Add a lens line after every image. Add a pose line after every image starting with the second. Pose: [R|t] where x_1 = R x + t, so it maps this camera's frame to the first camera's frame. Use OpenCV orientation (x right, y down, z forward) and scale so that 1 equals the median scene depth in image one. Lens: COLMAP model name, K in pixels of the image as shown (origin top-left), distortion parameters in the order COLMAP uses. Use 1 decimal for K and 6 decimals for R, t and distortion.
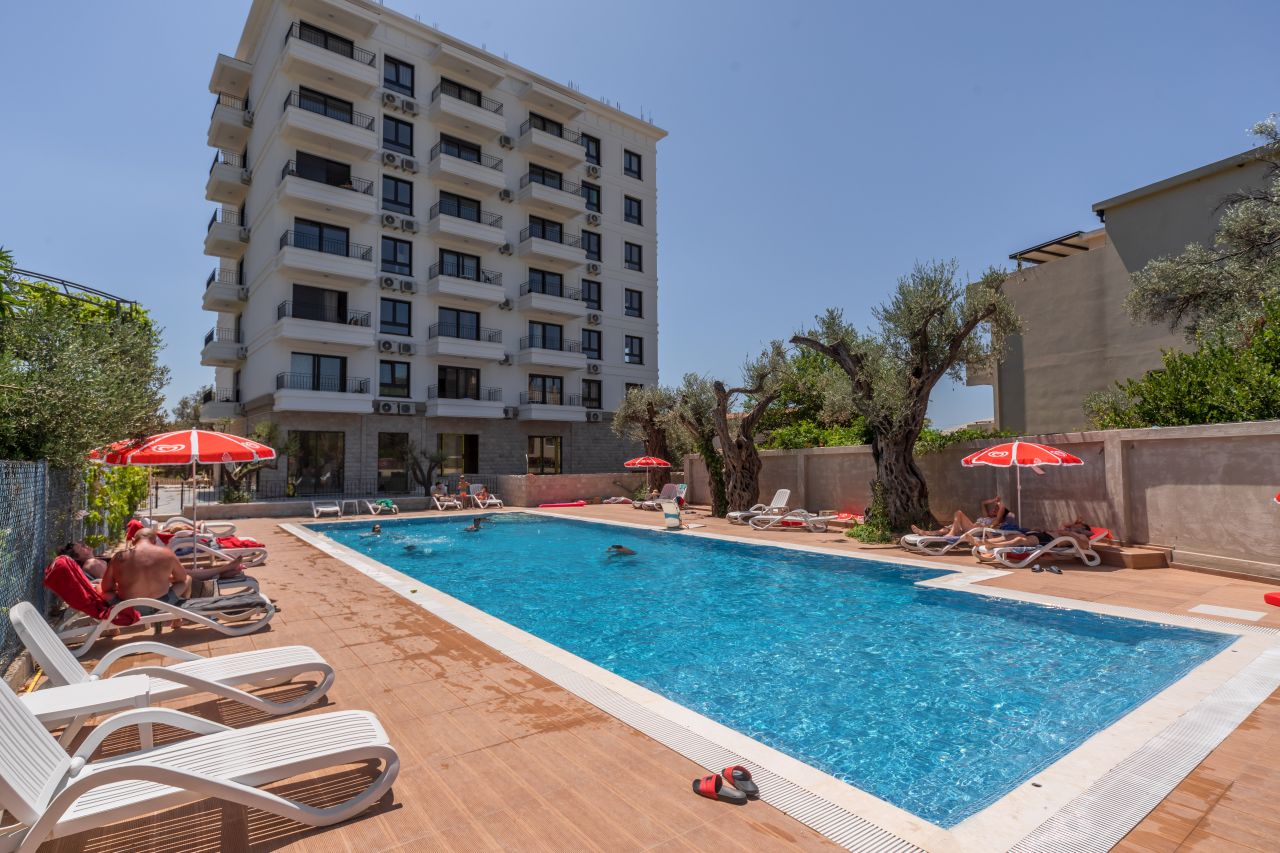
lens RADIAL K [[703.4, 0, 640.4], [0, 703.4, 425.6], [0, 0, 1]] dist [-0.001667, 0.000522]
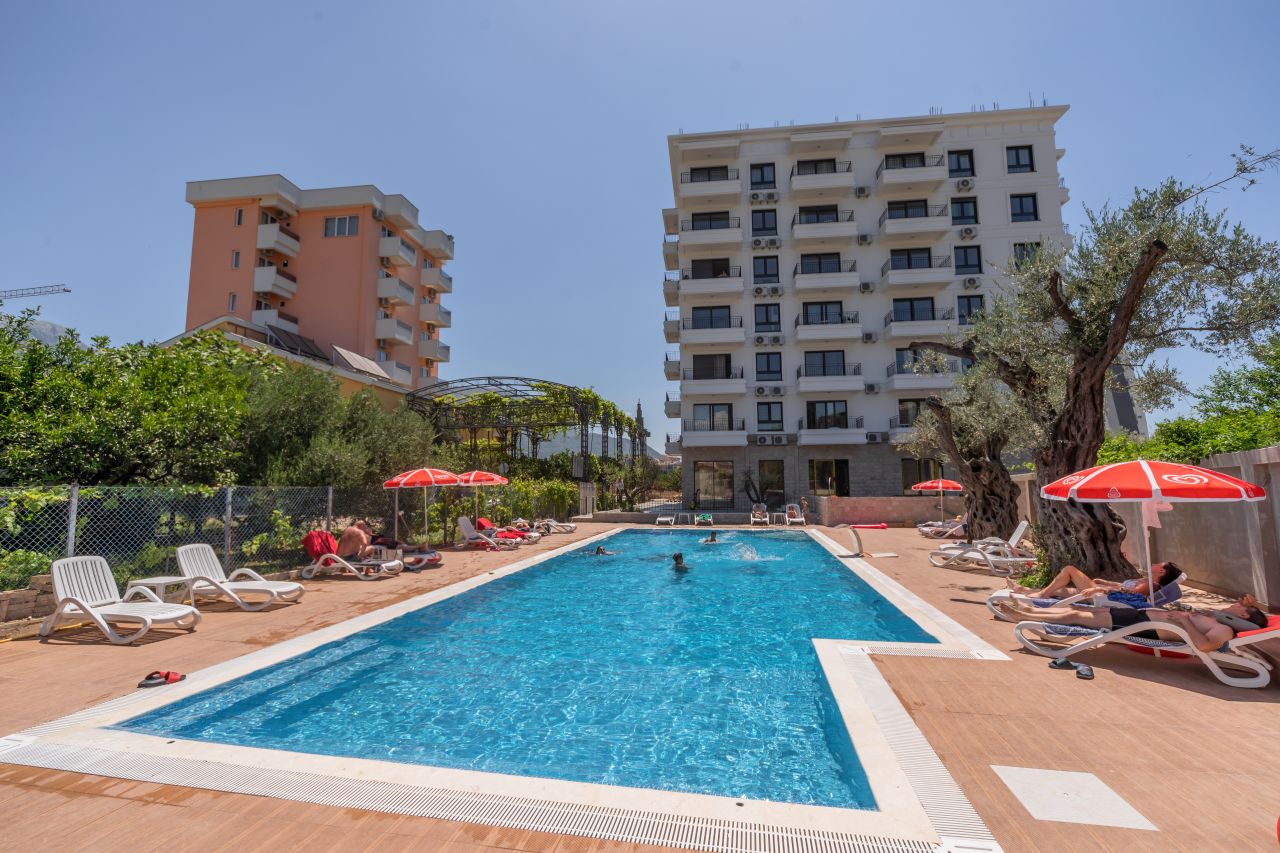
lens RADIAL K [[602.5, 0, 639.6], [0, 602.5, 425.6], [0, 0, 1]] dist [-0.013514, 0.000138]
pose [[0.628787, -0.071533, -0.774281, 0.317342], [0.040396, 0.997420, -0.059343, 0.002949], [0.776528, 0.006036, 0.630054, 0.152591]]
